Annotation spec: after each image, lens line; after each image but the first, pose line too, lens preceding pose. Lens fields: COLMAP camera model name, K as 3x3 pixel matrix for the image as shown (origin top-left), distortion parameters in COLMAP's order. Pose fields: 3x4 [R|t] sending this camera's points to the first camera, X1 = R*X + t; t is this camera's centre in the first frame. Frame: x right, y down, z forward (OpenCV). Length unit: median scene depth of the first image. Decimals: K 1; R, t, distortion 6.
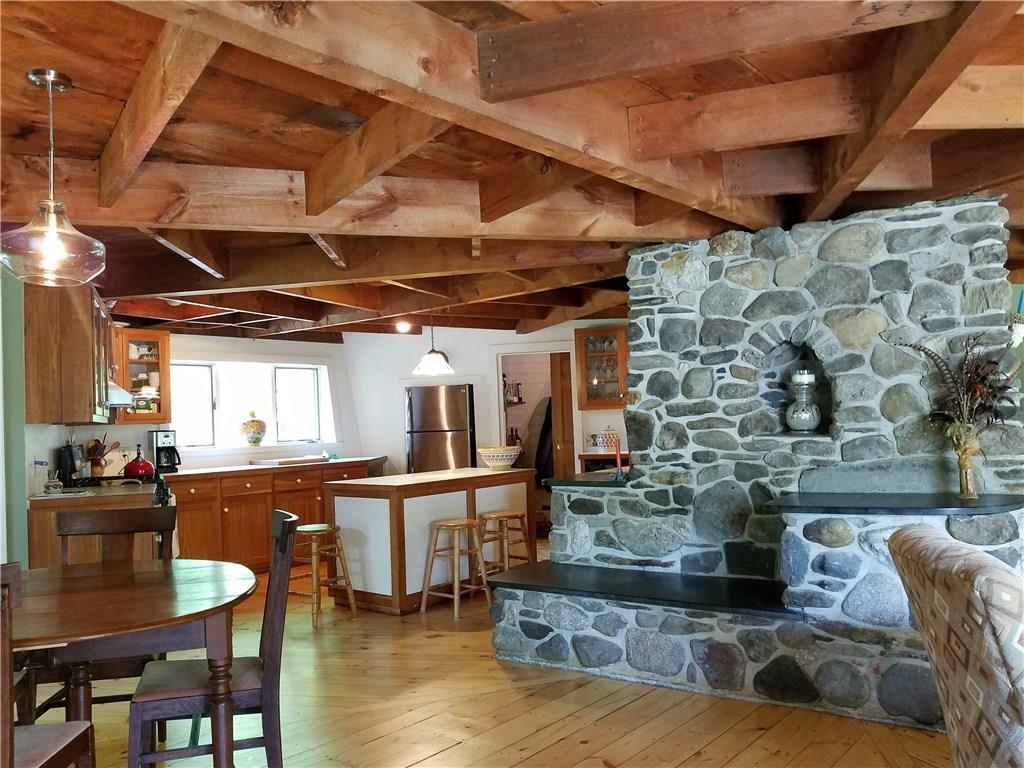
lens RADIAL K [[792.0, 0, 511.6], [0, 792.0, 406.8], [0, 0, 1]] dist [-0.006080, -0.003334]
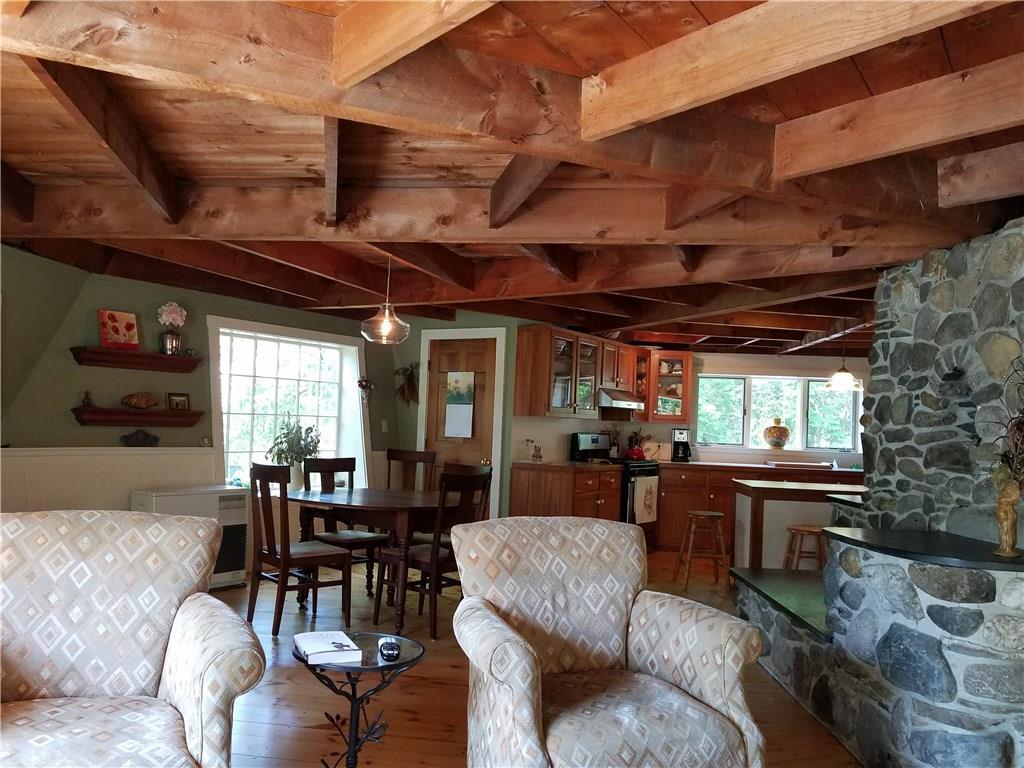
lens RADIAL K [[792.0, 0, 511.6], [0, 792.0, 406.8], [0, 0, 1]] dist [-0.006080, -0.003334]
pose [[0.577875, 0.042668, -0.815009, 0.741132], [-0.047362, 0.998703, 0.018703, -0.028081], [0.814750, 0.027792, 0.579146, 0.046227]]
